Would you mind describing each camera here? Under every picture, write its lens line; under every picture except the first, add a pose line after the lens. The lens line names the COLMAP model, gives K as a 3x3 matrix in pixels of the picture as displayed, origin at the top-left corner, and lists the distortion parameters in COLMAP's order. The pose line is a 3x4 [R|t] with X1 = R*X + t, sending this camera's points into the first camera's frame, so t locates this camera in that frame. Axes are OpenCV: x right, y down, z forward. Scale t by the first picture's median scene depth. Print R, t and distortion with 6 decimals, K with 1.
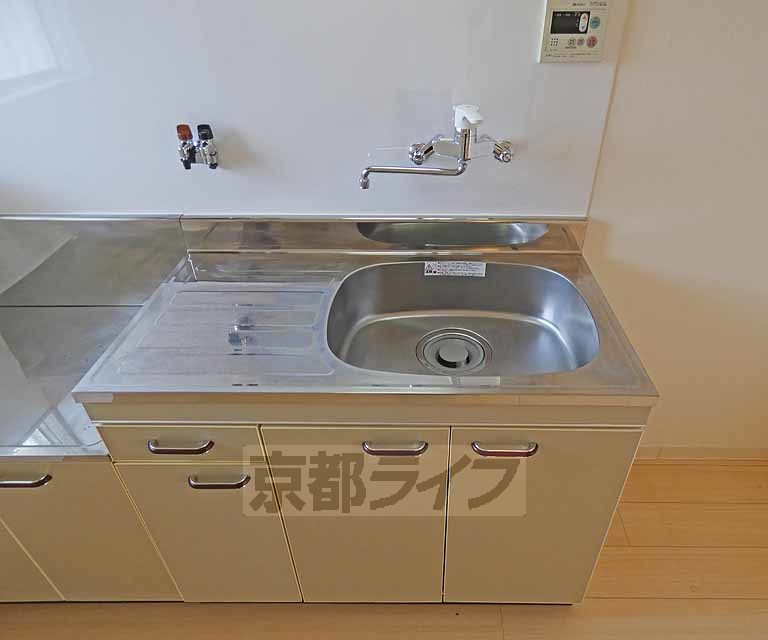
lens RADIAL K [[497.5, 0, 384.0], [0, 497.5, 320.0], [0, 0, 1]] dist [0.004868, -0.027754]
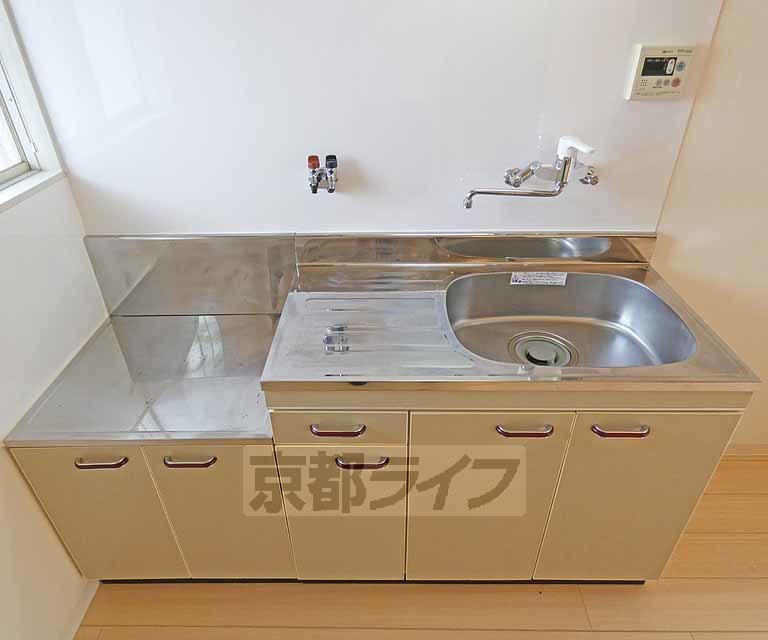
lens RADIAL K [[480.9, 0, 383.9], [0, 480.9, 317.6], [0, 0, 1]] dist [-0.019894, -0.002981]
pose [[0.999618, -0.005554, -0.027072, -0.203810], [0.004658, 0.999442, -0.033072, 0.022291], [0.027241, 0.032933, 0.999086, -0.098564]]
